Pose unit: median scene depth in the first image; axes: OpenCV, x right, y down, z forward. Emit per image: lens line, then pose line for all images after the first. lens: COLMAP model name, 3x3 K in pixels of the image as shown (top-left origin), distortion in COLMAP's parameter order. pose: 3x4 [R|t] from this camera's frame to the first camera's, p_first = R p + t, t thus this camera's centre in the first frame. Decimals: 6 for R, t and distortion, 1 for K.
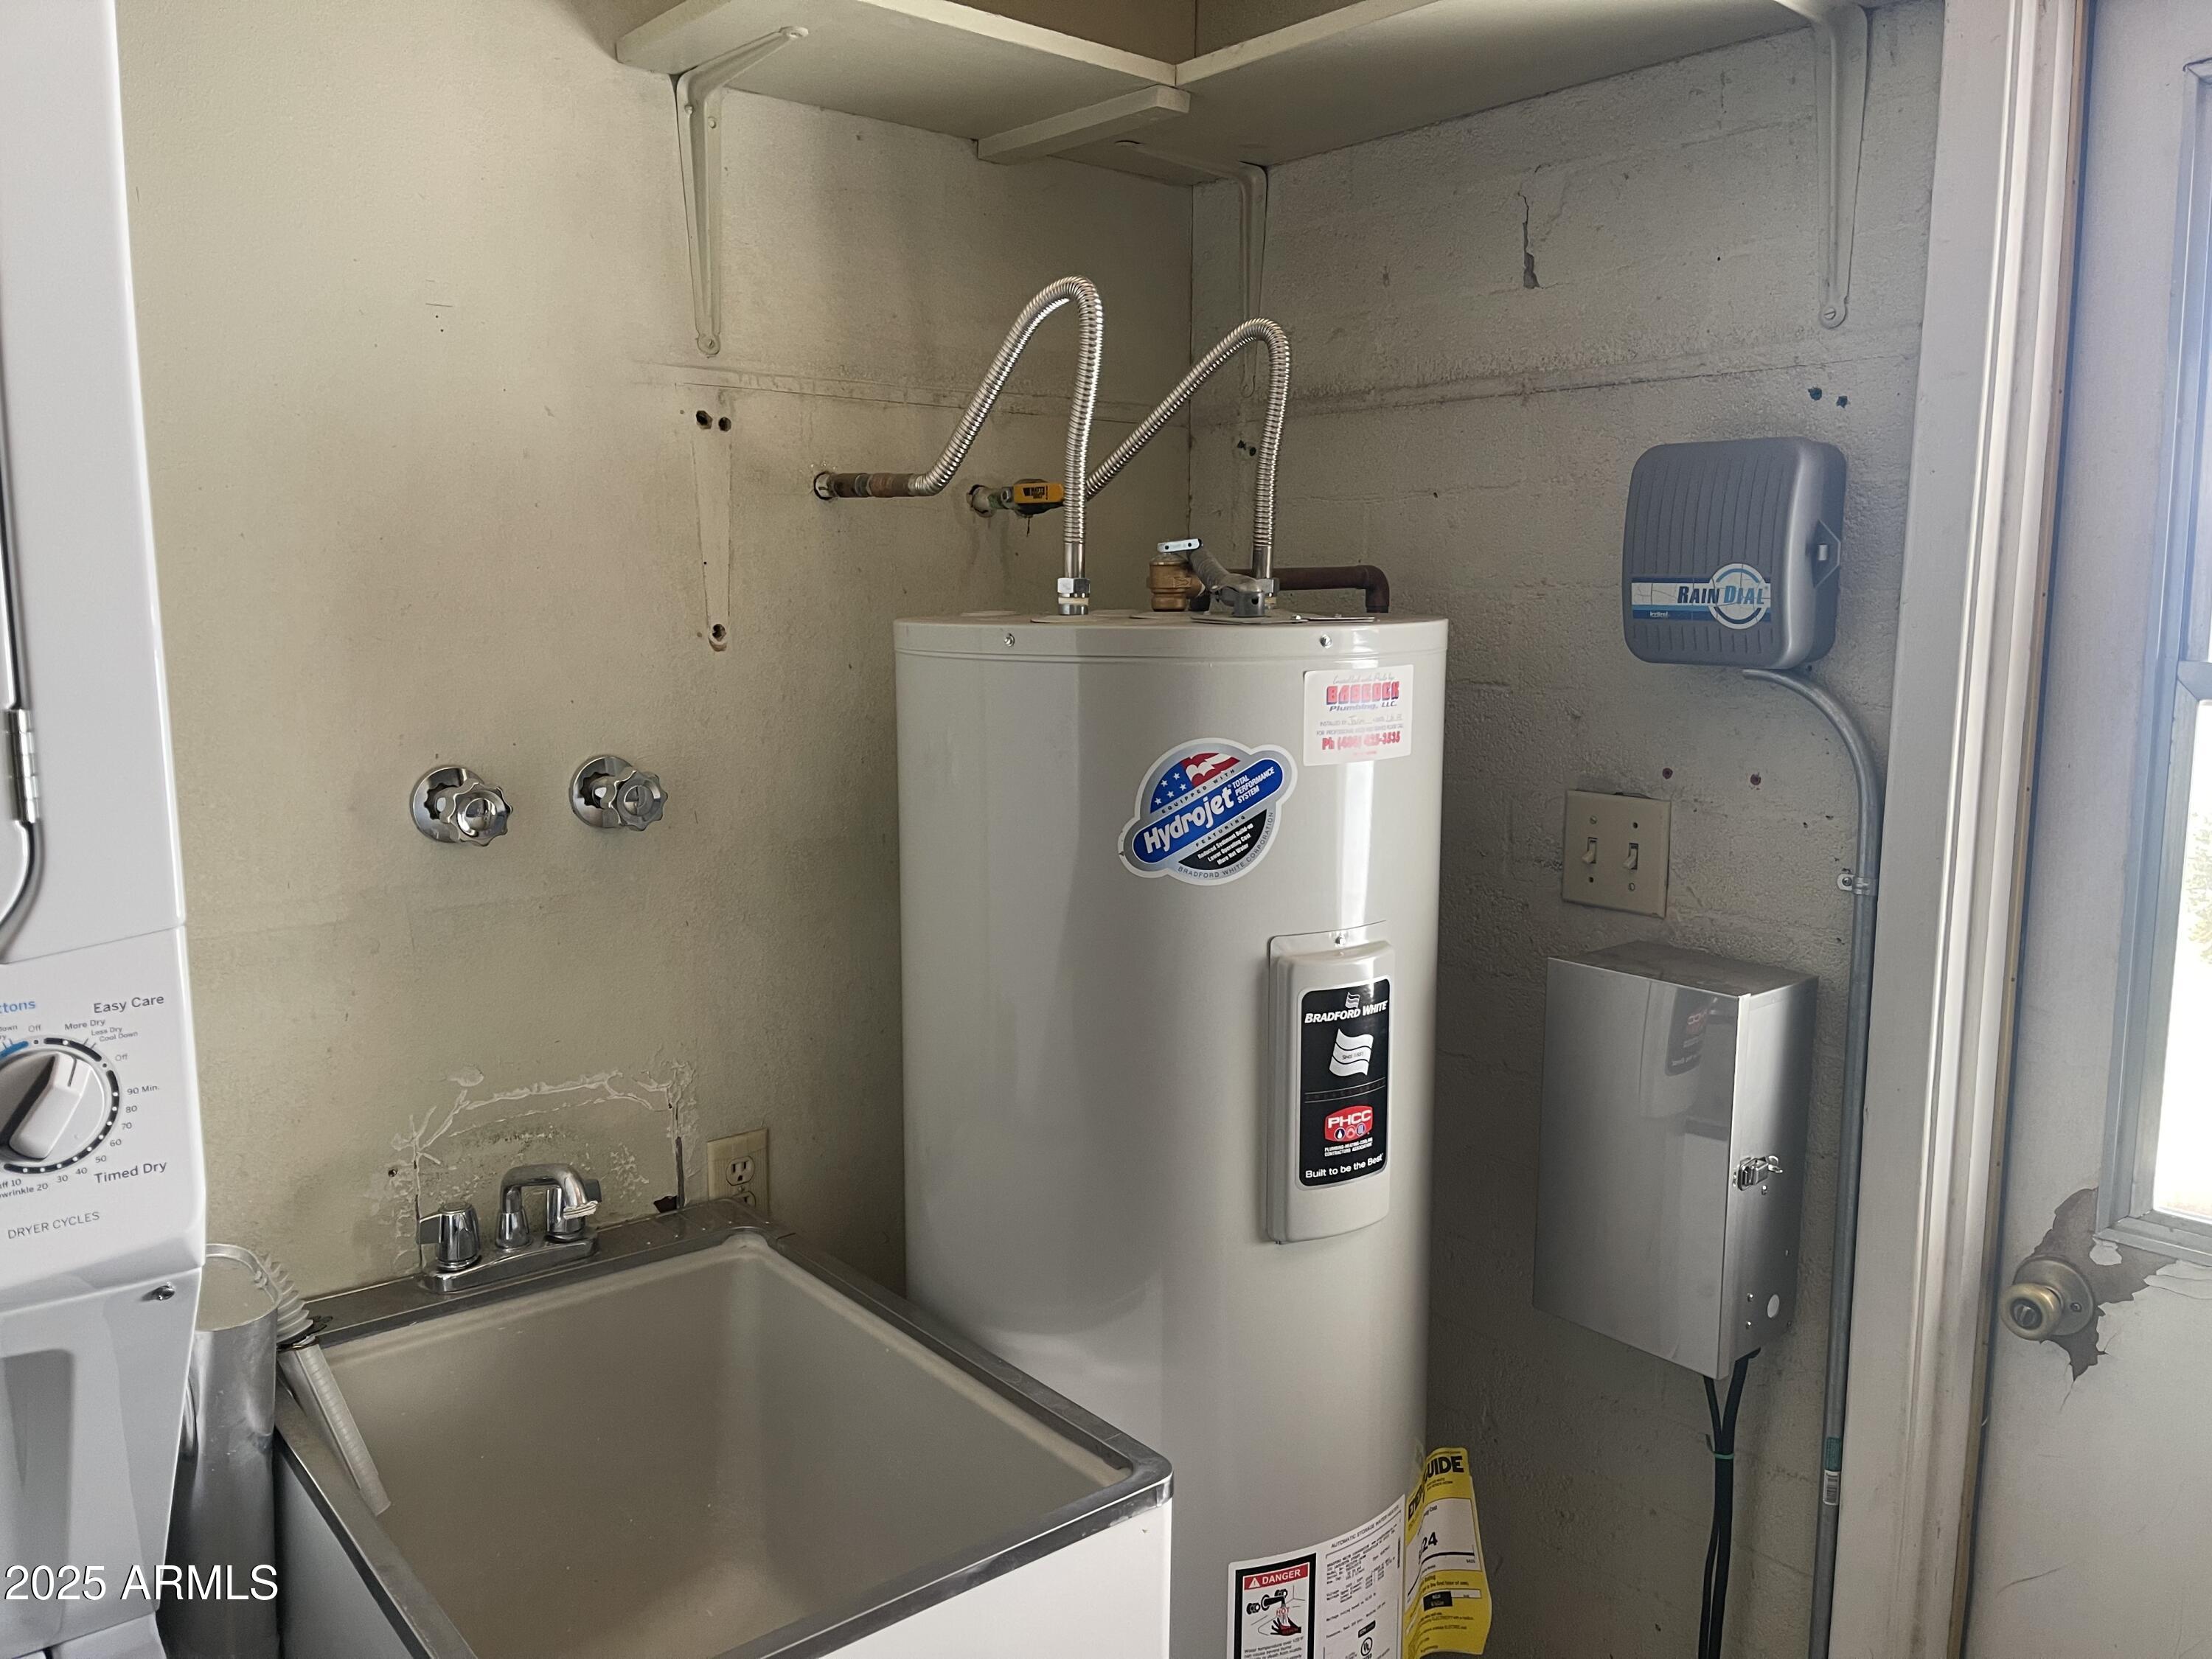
lens RADIAL K [[1674.6, 0, 1093.8], [0, 1674.6, 814.6], [0, 0, 1]] dist [0.051624, -0.053961]
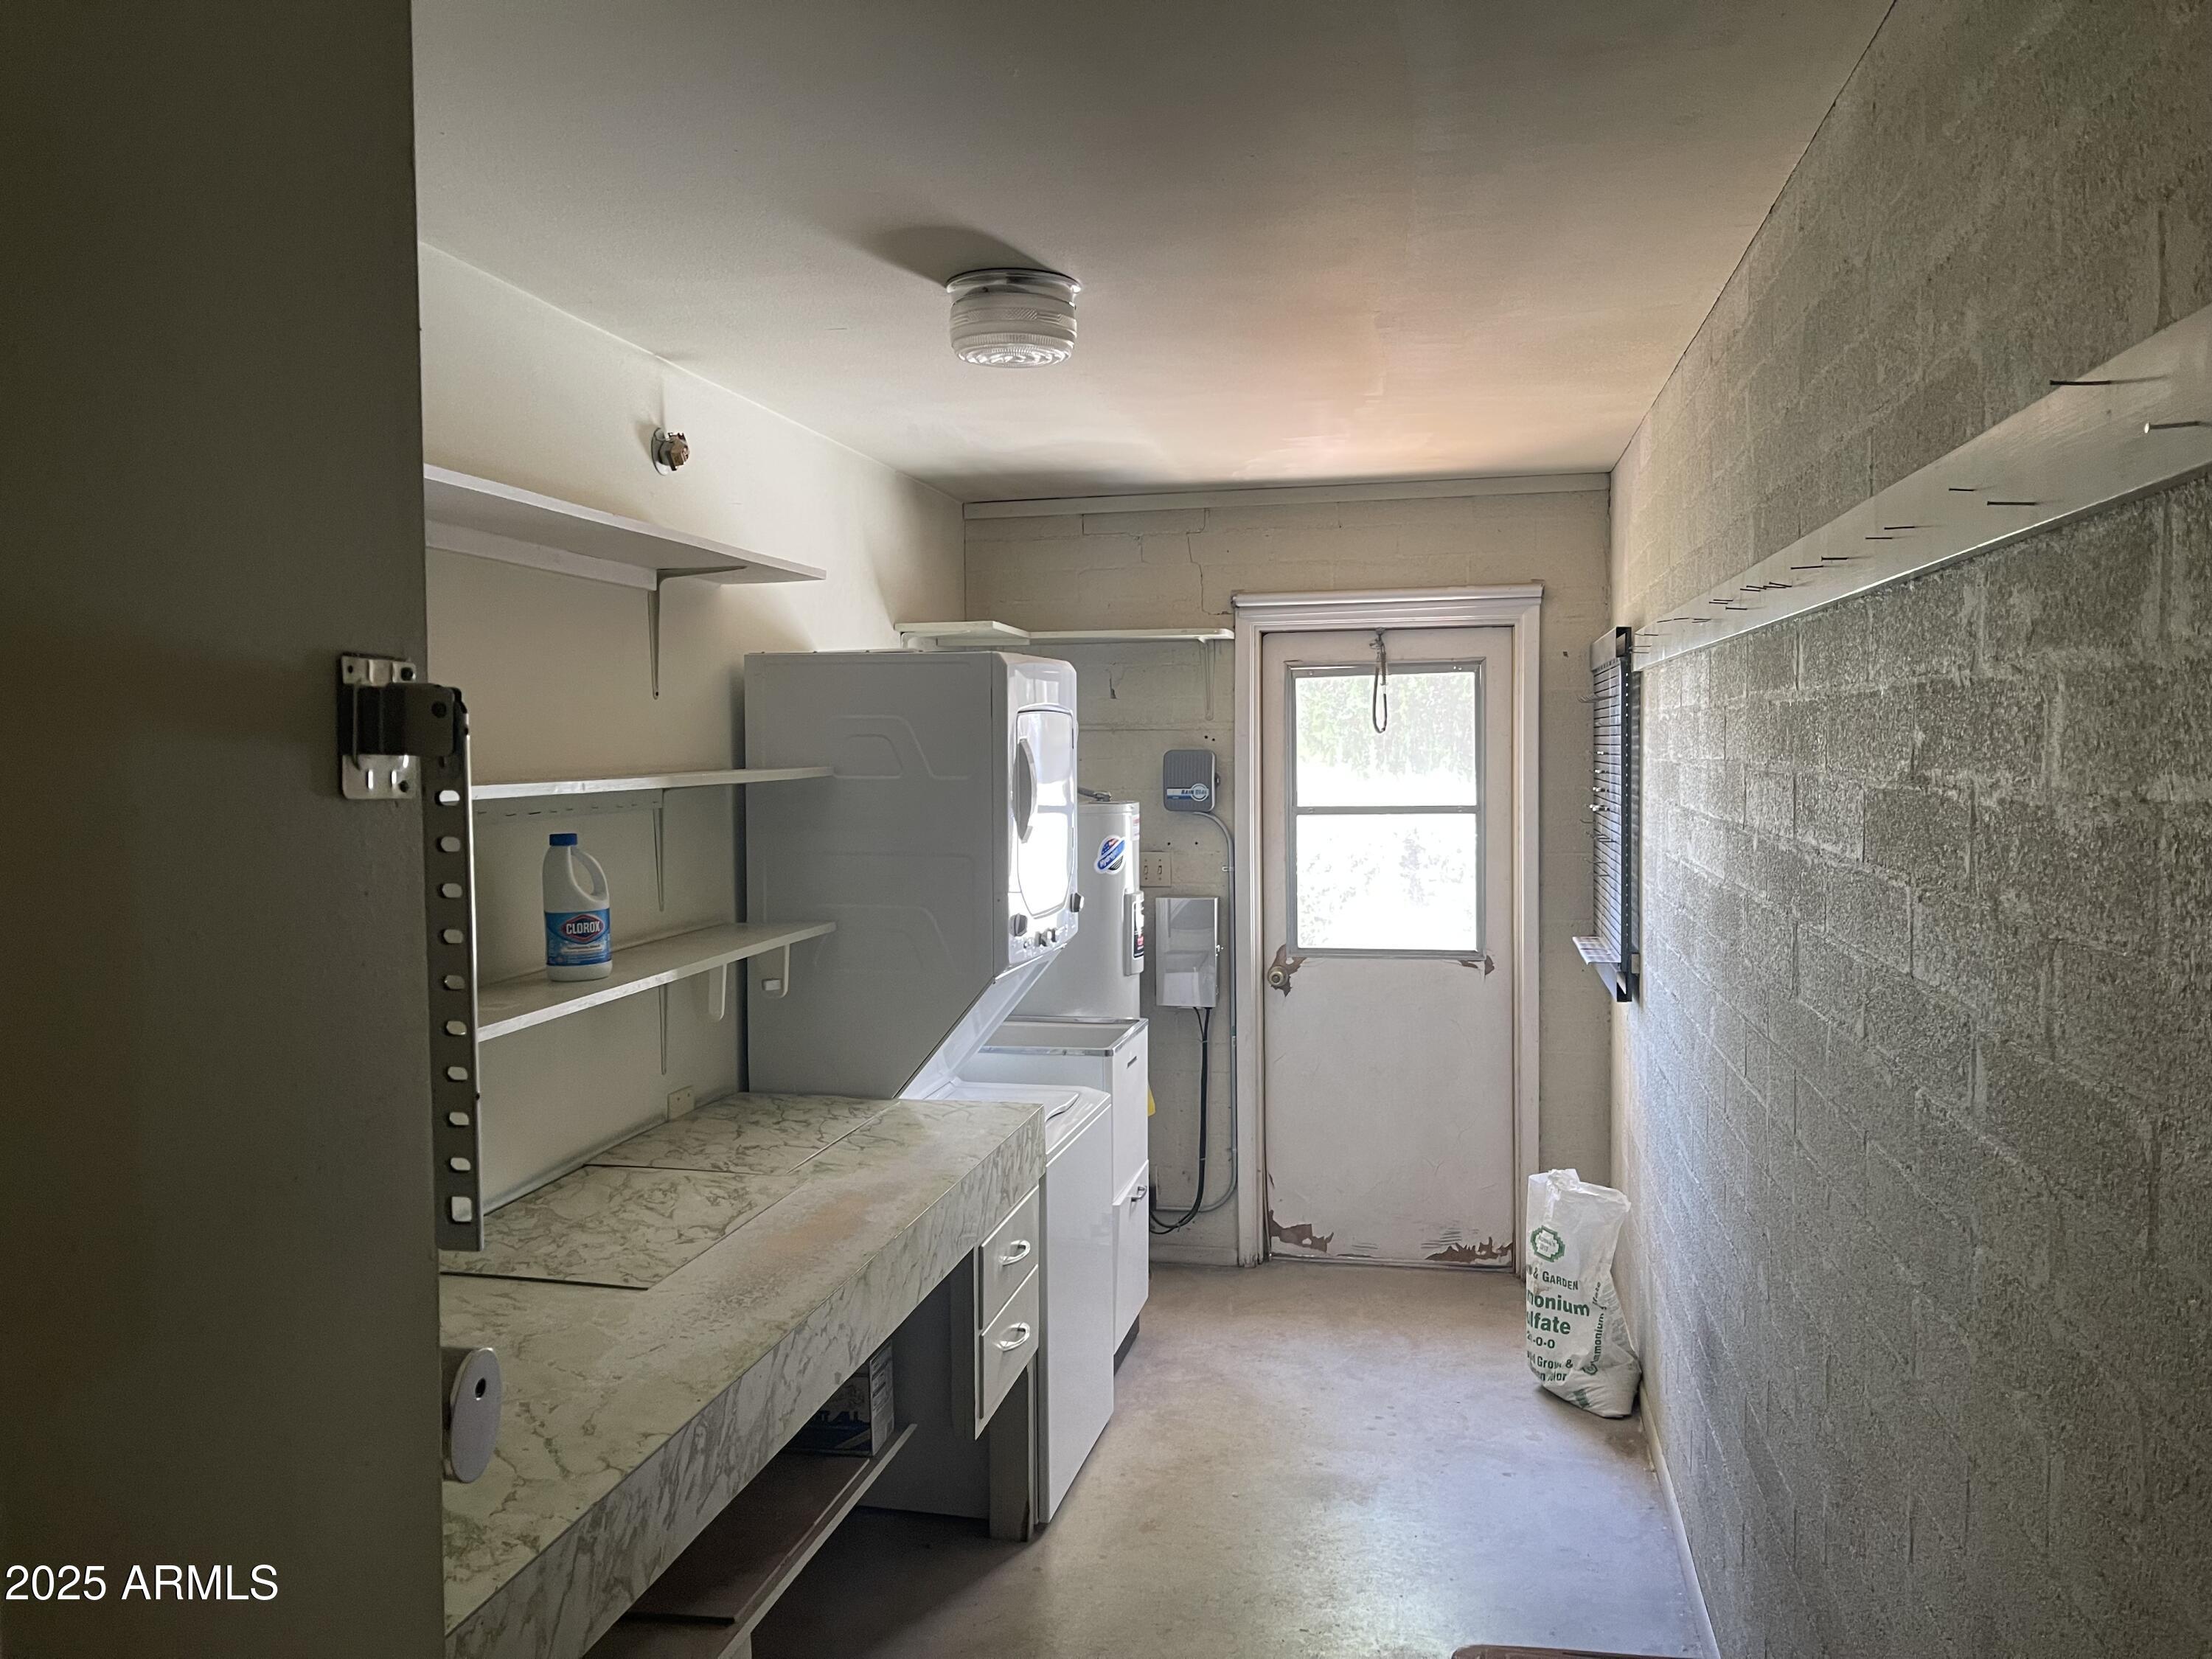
lens RADIAL K [[1674.6, 0, 1093.8], [0, 1674.6, 814.6], [0, 0, 1]] dist [0.051624, -0.053961]
pose [[0.784481, -0.032811, 0.619284, -2.053949], [0.096456, 0.992902, -0.069581, 0.149930], [-0.612605, 0.114319, 0.782078, -1.703408]]
